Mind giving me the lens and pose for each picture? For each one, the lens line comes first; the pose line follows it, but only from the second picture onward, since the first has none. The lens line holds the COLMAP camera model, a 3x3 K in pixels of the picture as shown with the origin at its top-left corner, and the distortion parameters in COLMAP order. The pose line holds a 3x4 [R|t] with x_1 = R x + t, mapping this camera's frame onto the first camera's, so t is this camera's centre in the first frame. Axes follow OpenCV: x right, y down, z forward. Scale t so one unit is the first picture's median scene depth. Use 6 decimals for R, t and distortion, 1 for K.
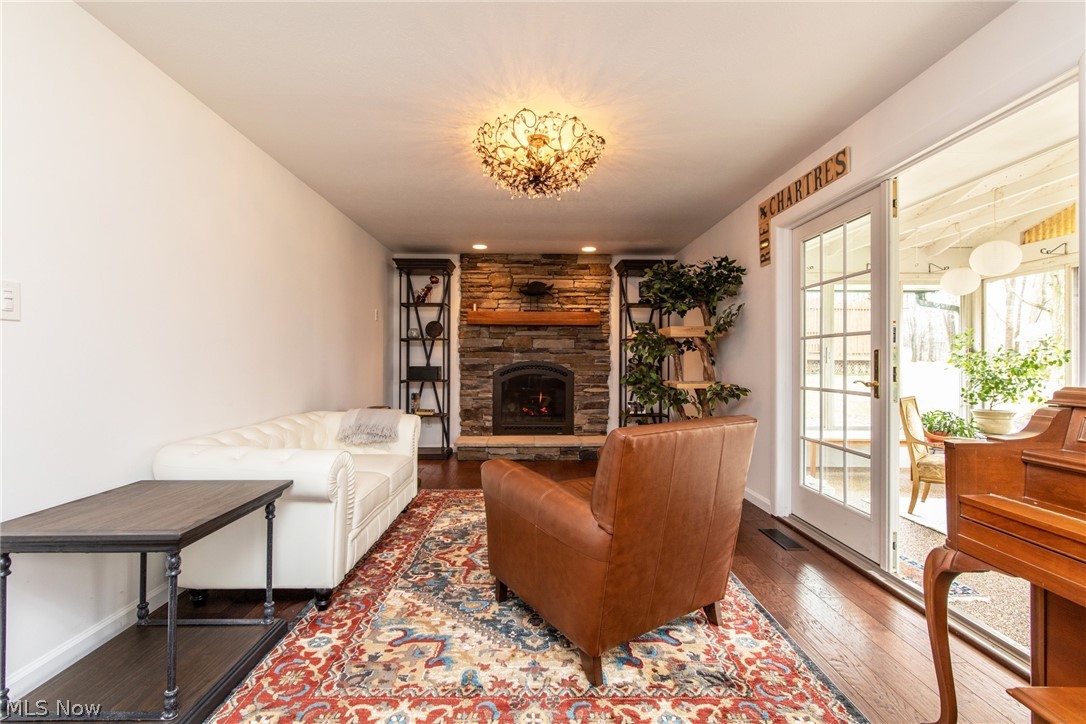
lens RADIAL K [[470.4, 0, 545.5], [0, 470.4, 359.1], [0, 0, 1]] dist [0.000608, 0.000204]
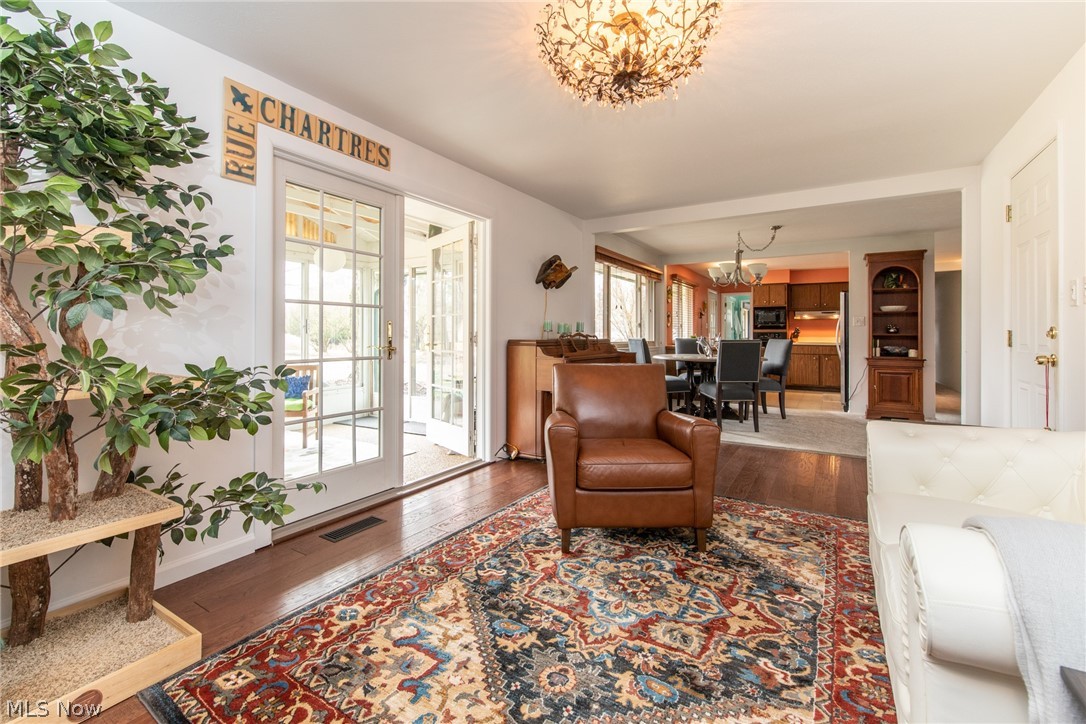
lens RADIAL K [[470.4, 0, 534.8], [0, 470.4, 329.5], [0, 0, 1]] dist [0.000608, 0.000204]
pose [[-0.828397, 0.000295, 0.560141, -0.278475], [-0.008504, 0.999878, -0.013103, 0.013156], [-0.560076, -0.015618, -0.828294, 1.530344]]
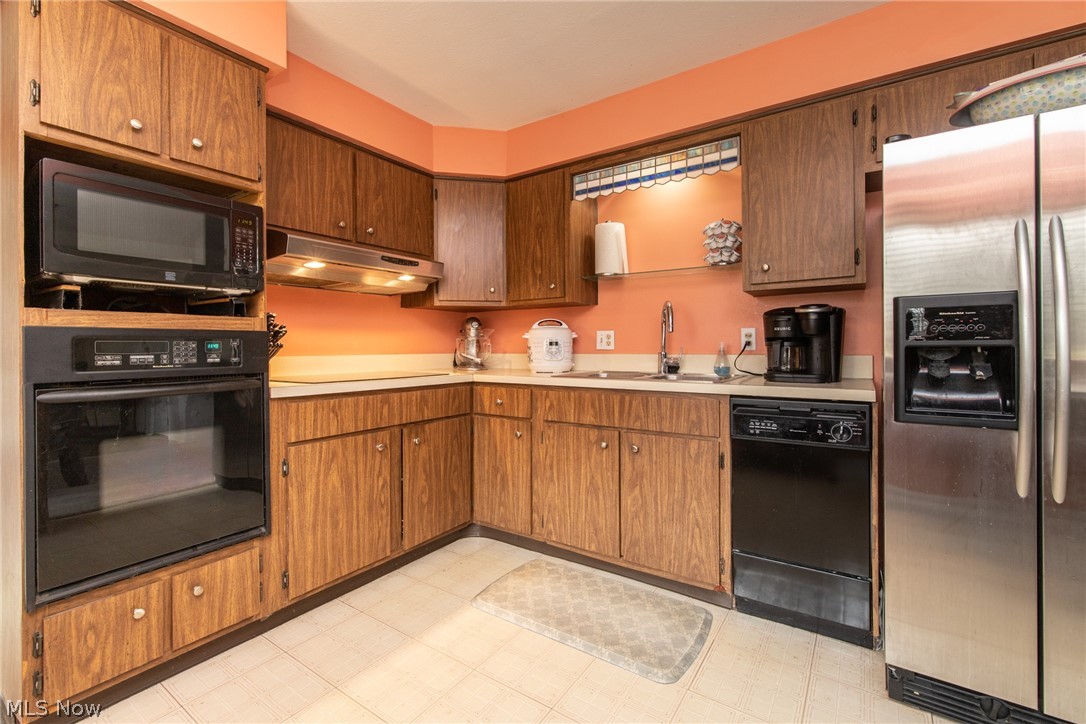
lens RADIAL K [[470.4, 0, 535.8], [0, 470.4, 343.1], [0, 0, 1]] dist [0.000608, 0.000204]
pose [[-0.587406, -0.002305, -0.809289, 0.360770], [0.008345, 0.999926, -0.008905, -0.002957], [0.809249, -0.011984, -0.587343, -1.383165]]
